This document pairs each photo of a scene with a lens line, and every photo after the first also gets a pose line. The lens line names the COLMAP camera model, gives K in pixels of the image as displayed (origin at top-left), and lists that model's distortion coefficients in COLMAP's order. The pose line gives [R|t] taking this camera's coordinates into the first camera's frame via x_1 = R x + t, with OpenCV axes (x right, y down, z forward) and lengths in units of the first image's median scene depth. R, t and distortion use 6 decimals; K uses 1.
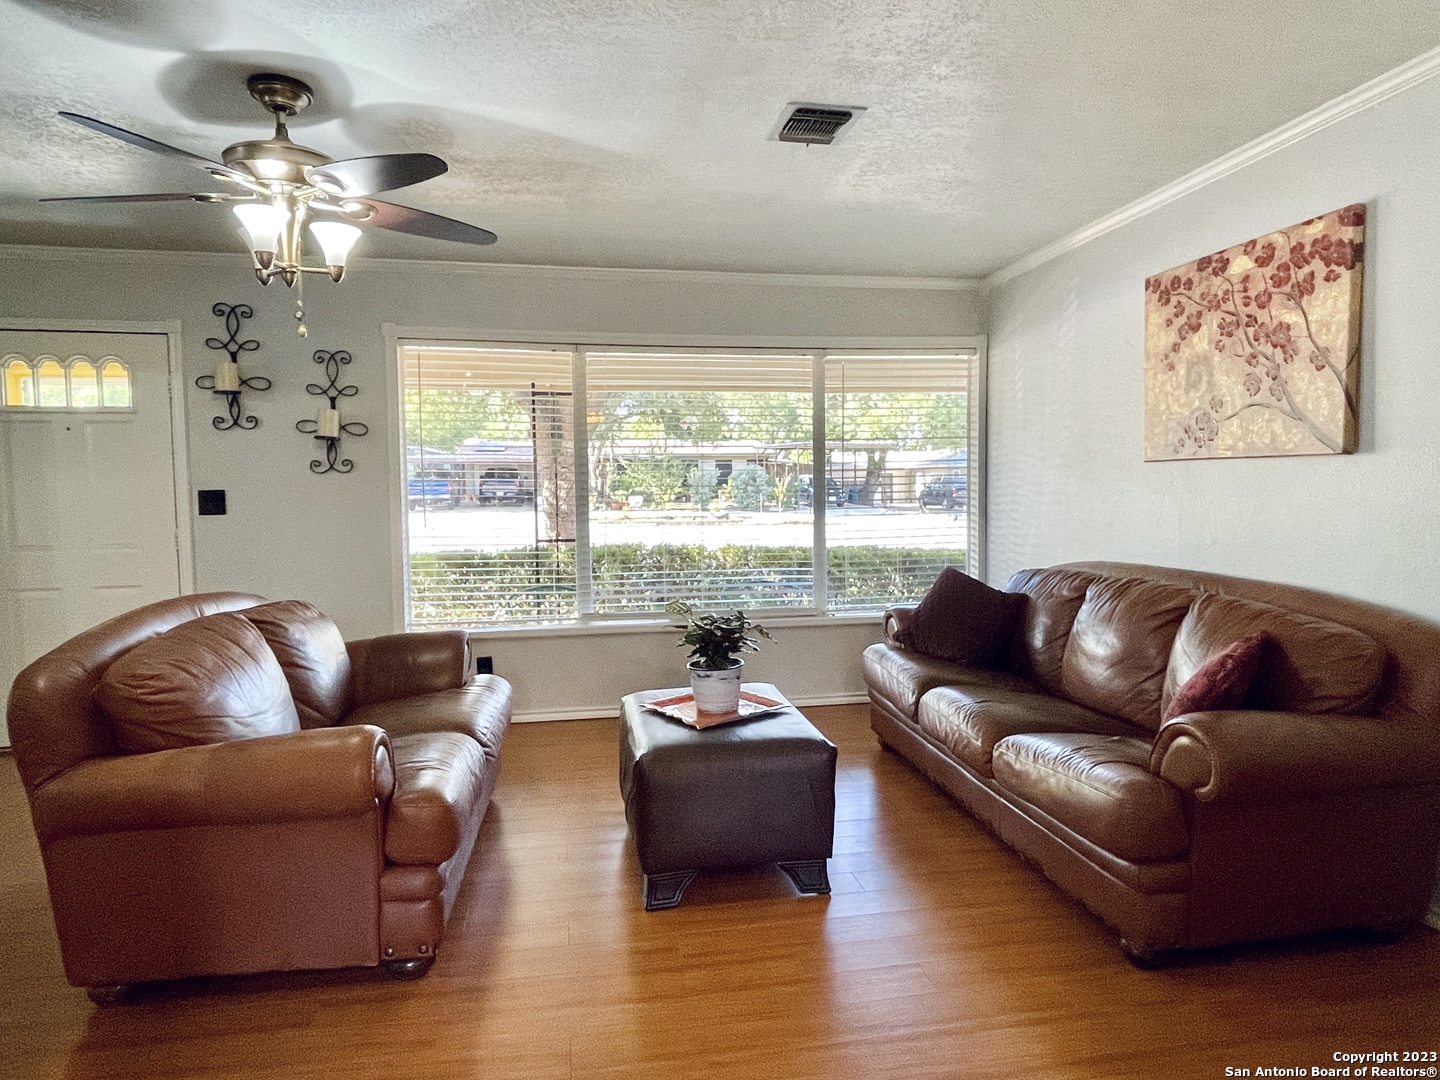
lens RADIAL K [[870.7, 0, 719.2], [0, 870.7, 537.5], [0, 0, 1]] dist [-0.015486, -0.001575]
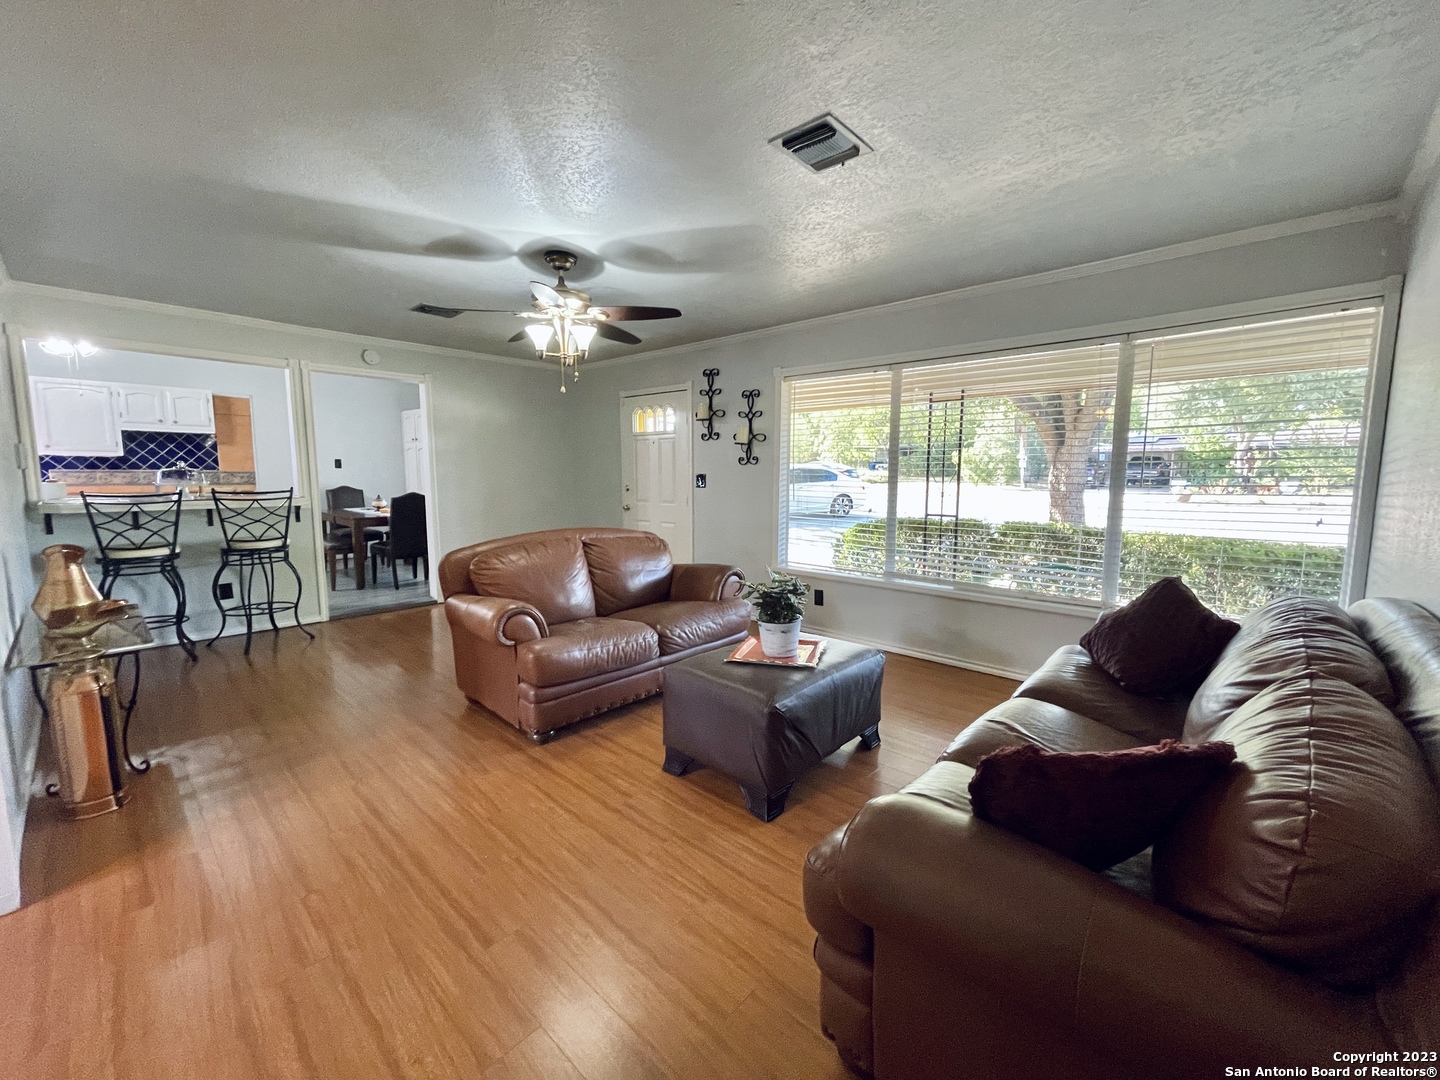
lens RADIAL K [[579.3, 0, 718.6], [0, 579.3, 540.0], [0, 0, 1]] dist [-0.002380, -0.000588]
pose [[0.612673, 0.101145, -0.783838, 0.565614], [-0.052552, 0.994796, 0.087291, -0.036233], [0.788588, -0.012289, 0.614800, 0.391447]]
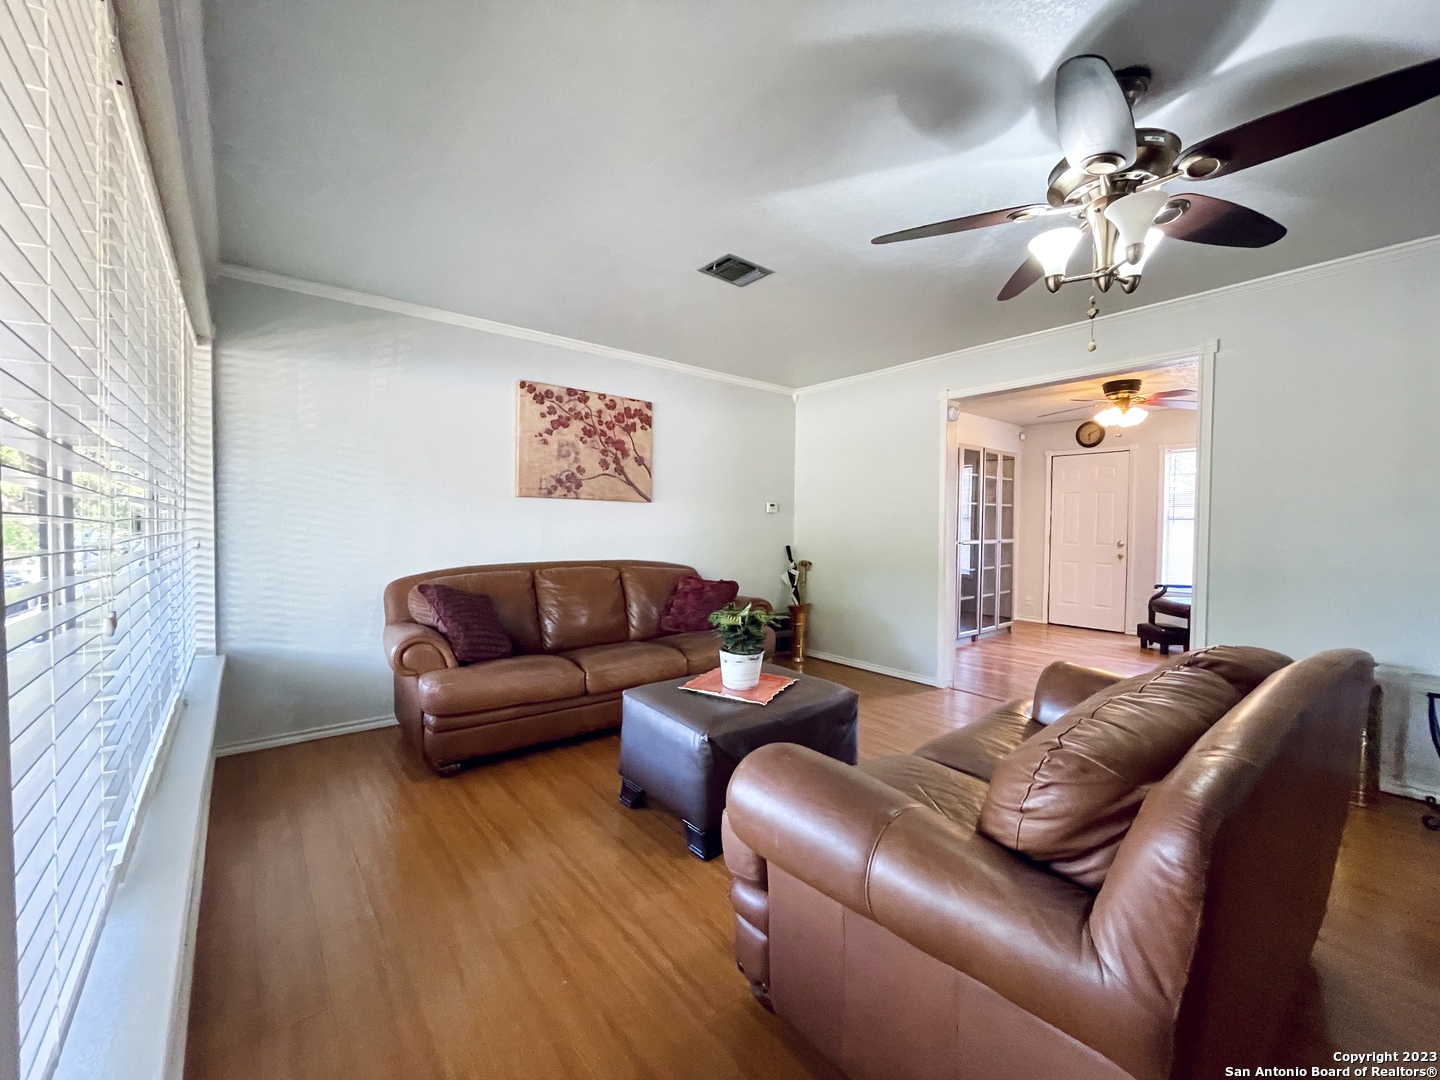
lens RADIAL K [[579.3, 0, 722.0], [0, 579.3, 536.7], [0, 0, 1]] dist [-0.002380, -0.000588]
pose [[-0.495509, -0.016331, 0.868449, -0.677325], [0.044477, 0.998035, 0.044144, -0.050657], [-0.867463, 0.060500, -0.493809, 1.360420]]
